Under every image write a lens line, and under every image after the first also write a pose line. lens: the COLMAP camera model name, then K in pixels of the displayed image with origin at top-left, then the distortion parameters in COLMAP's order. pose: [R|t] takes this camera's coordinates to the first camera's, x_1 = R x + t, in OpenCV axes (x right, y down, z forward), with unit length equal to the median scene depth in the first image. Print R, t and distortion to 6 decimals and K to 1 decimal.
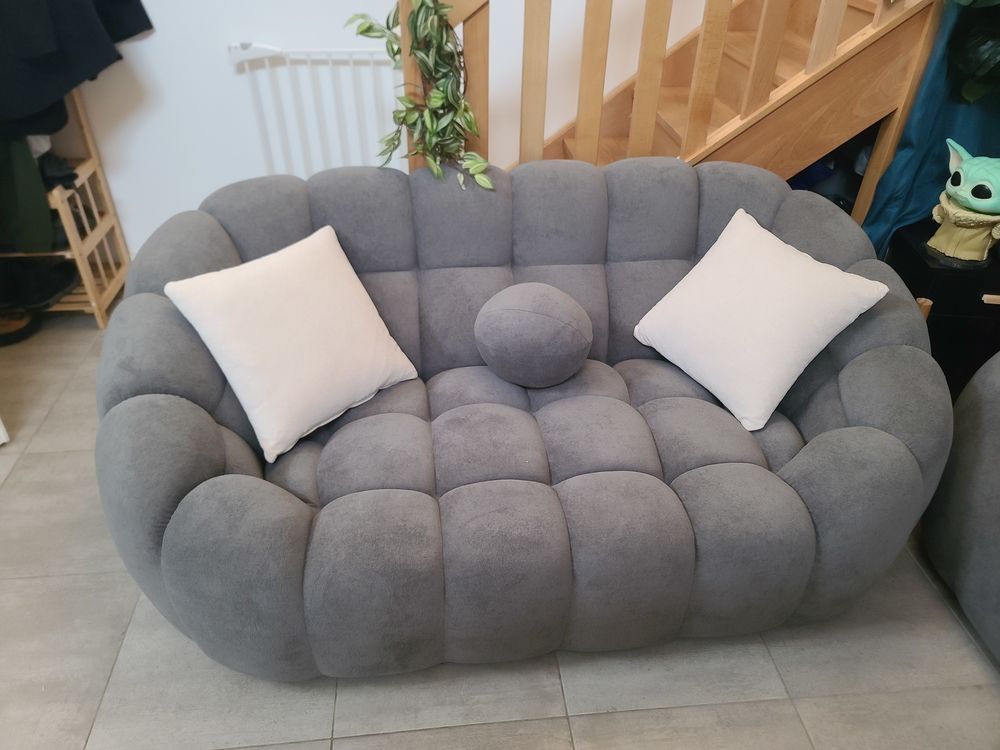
lens RADIAL K [[738.1, 0, 500.2], [0, 738.1, 386.3], [0, 0, 1]] dist [0.040017, -0.023634]
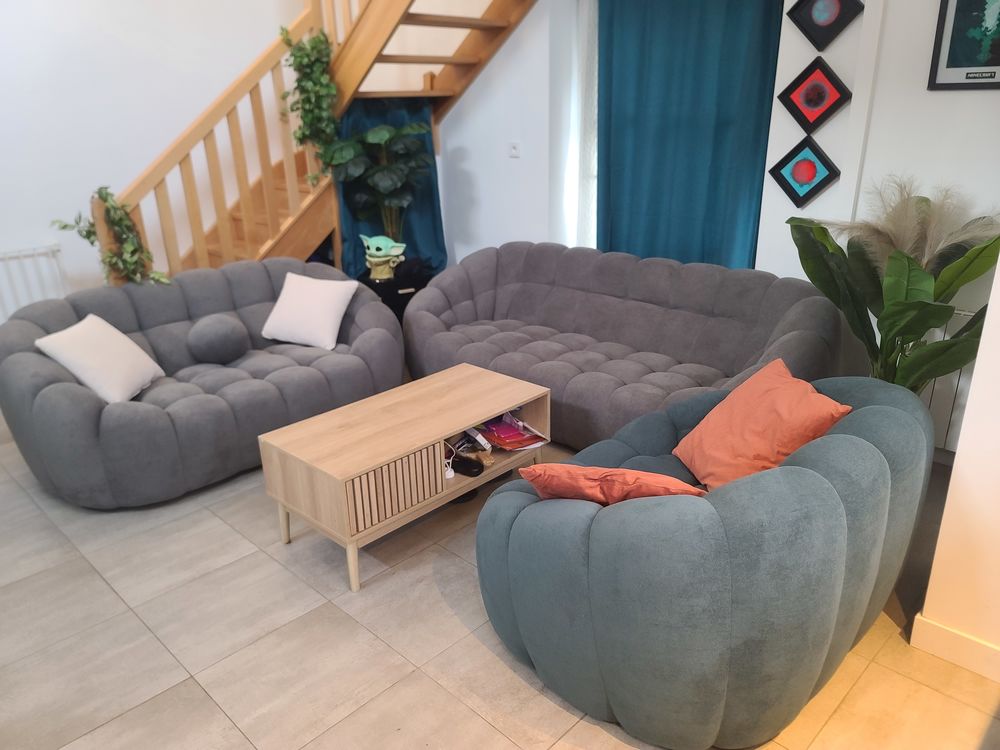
lens RADIAL K [[738.1, 0, 498.2], [0, 738.1, 379.0], [0, 0, 1]] dist [0.040017, -0.023634]
pose [[0.770670, -0.262328, 0.580734, -0.560026], [0.406477, 0.904226, -0.130964, 0.591299], [-0.490759, 0.336985, 0.803490, -0.973434]]
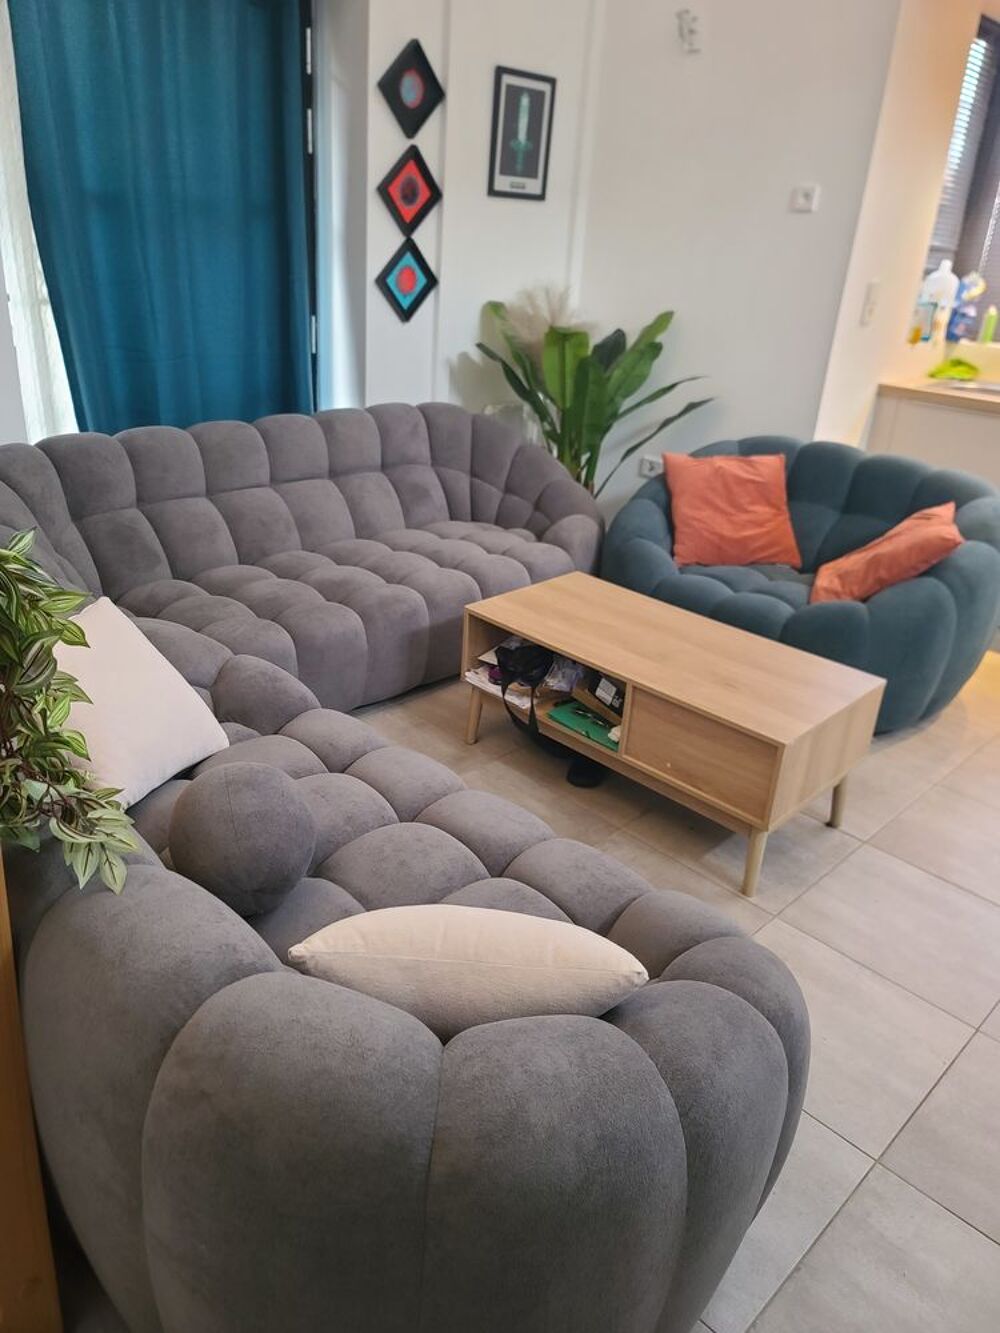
lens RADIAL K [[983.9, 0, 492.0], [0, 983.9, 653.3], [0, 0, 1]] dist [0.040017, -0.023634]
pose [[-0.625474, -0.375517, 0.683937, -0.664239], [0.389063, 0.609709, 0.690569, -0.707960], [-0.676323, 0.698027, -0.235257, 0.884410]]
